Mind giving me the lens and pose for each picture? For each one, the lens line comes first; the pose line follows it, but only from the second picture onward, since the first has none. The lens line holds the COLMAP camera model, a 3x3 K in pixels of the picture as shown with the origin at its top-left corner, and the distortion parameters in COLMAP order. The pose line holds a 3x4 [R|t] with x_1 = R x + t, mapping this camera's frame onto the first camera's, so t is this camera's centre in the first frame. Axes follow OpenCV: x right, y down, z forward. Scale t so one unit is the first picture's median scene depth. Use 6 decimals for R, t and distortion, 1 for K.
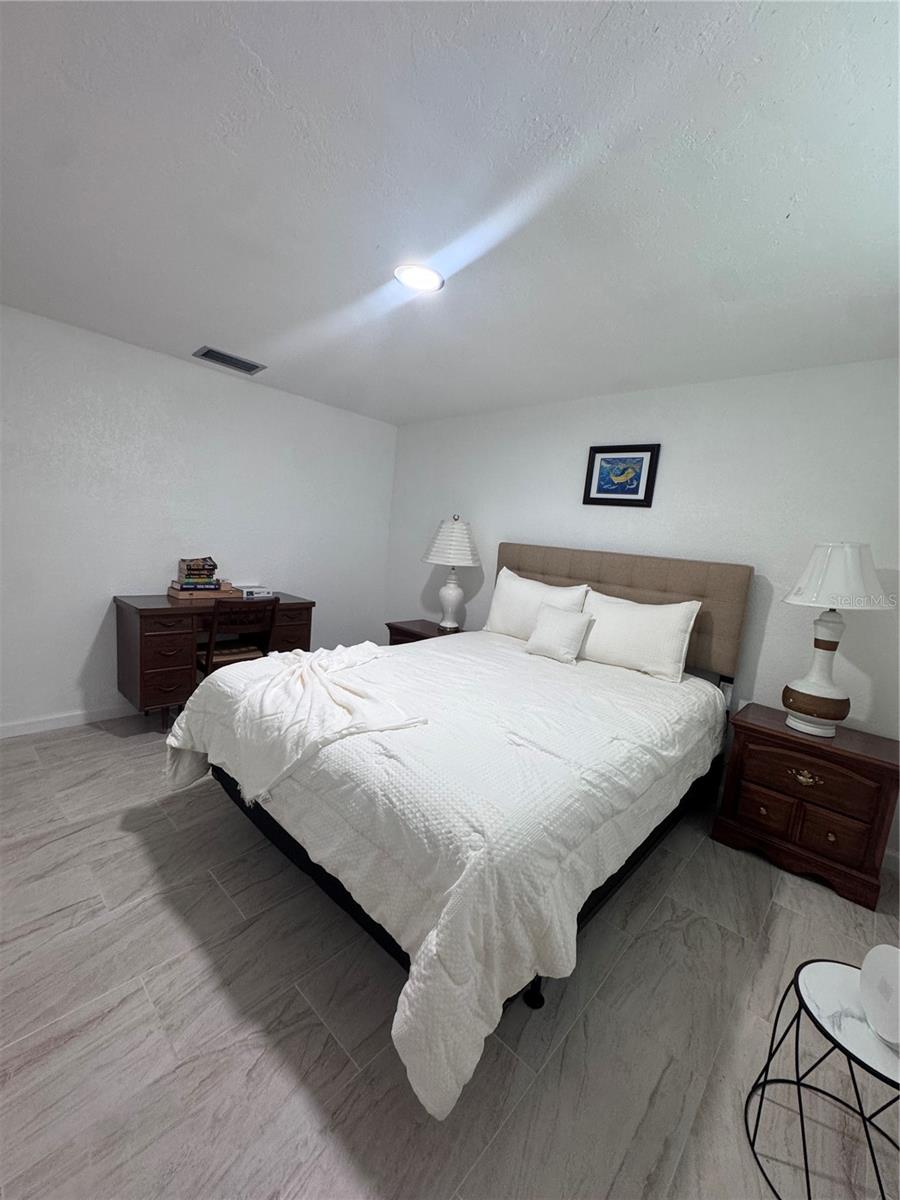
lens RADIAL K [[479.1, 0, 452.6], [0, 479.1, 604.5], [0, 0, 1]] dist [-0.005958, 0.000336]
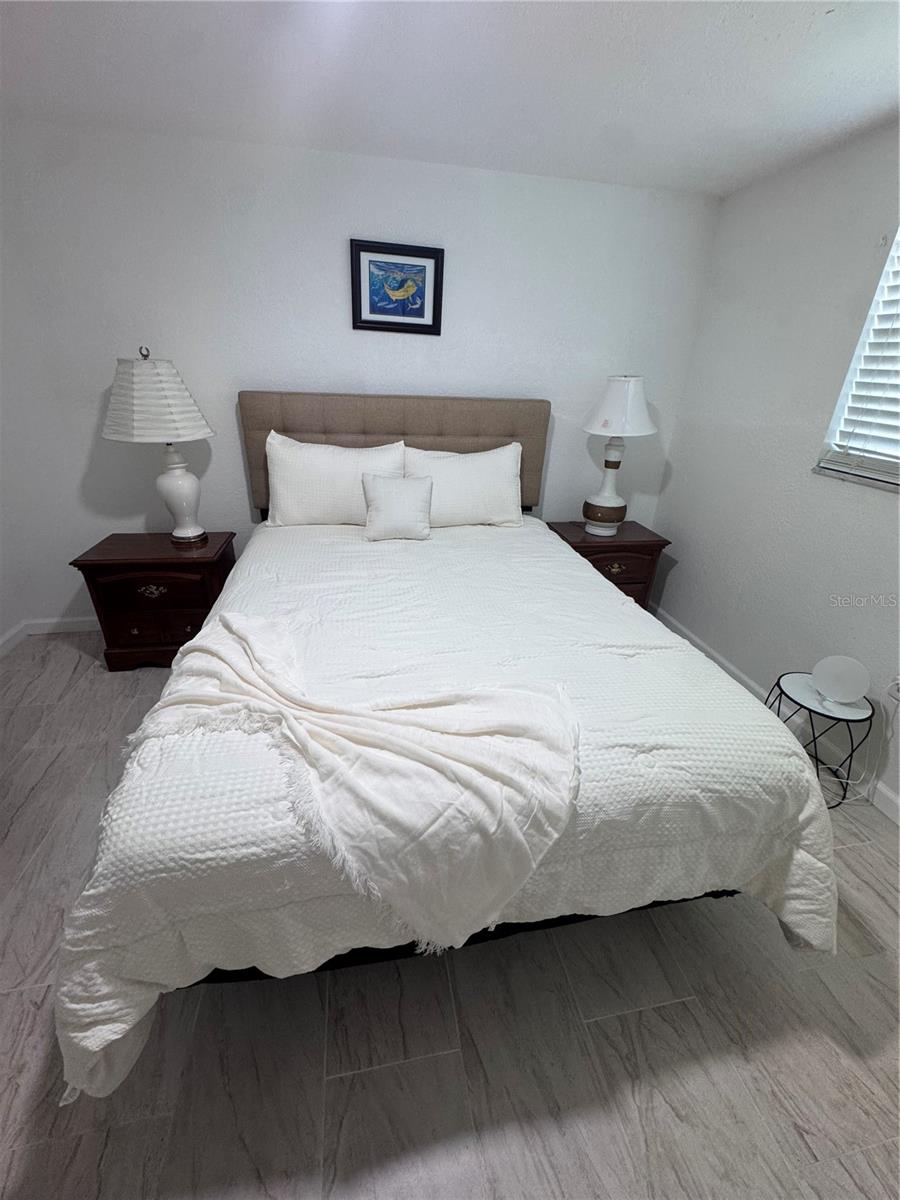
lens RADIAL K [[479.1, 0, 446.2], [0, 479.1, 602.4], [0, 0, 1]] dist [-0.005958, 0.000336]
pose [[0.601631, -0.411696, 0.684504, -0.437717], [0.130553, 0.896102, 0.424215, -0.159991], [-0.788033, -0.165856, 0.592871, 0.470136]]
